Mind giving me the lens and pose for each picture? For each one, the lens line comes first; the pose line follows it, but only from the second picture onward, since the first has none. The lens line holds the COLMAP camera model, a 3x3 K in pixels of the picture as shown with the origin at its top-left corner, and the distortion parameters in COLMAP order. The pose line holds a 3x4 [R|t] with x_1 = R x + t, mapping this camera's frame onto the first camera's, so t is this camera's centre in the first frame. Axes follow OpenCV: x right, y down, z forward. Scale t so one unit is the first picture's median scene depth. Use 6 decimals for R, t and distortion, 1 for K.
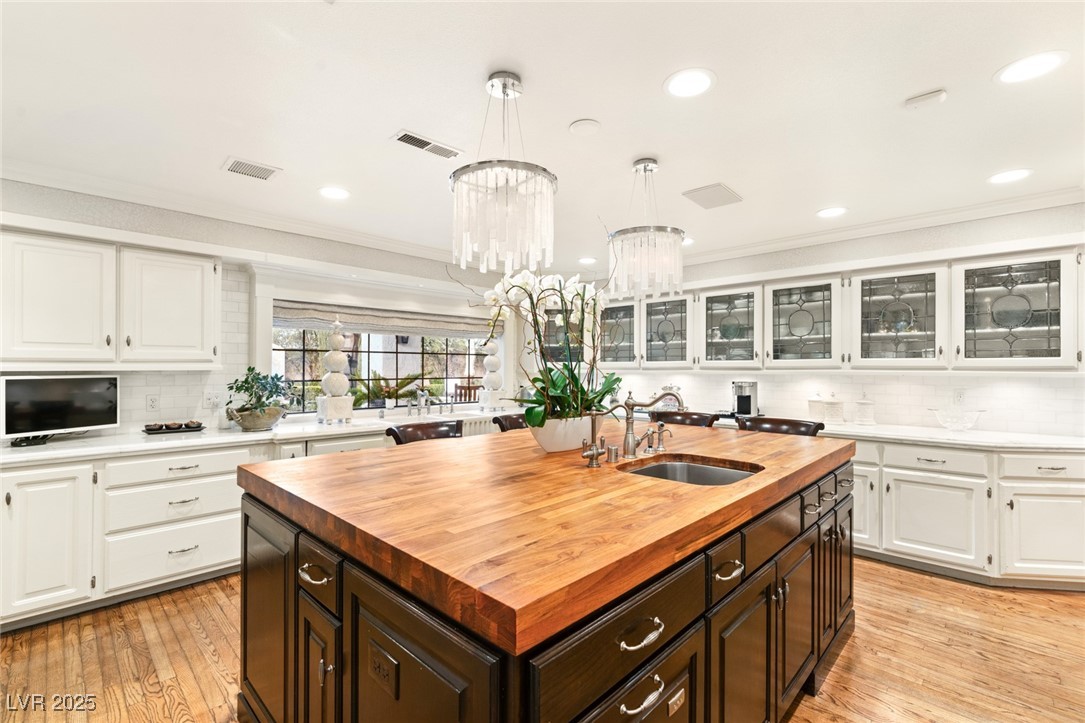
lens RADIAL K [[494.8, 0, 536.8], [0, 494.8, 351.9], [0, 0, 1]] dist [-0.005014, 0.001490]
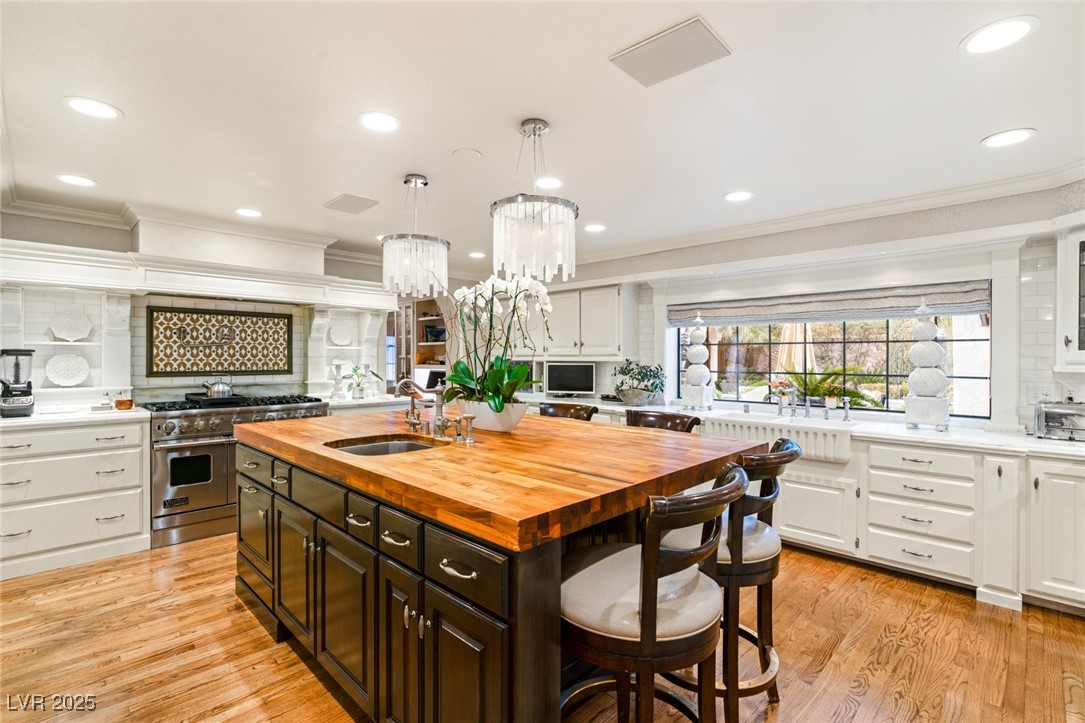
lens RADIAL K [[494.8, 0, 541.4], [0, 494.8, 364.6], [0, 0, 1]] dist [-0.005014, 0.001490]
pose [[-0.016243, 0.010091, -0.999817, 0.923587], [0.026496, 0.999602, 0.009658, 0.029408], [0.999517, -0.026334, -0.016504, 0.876339]]
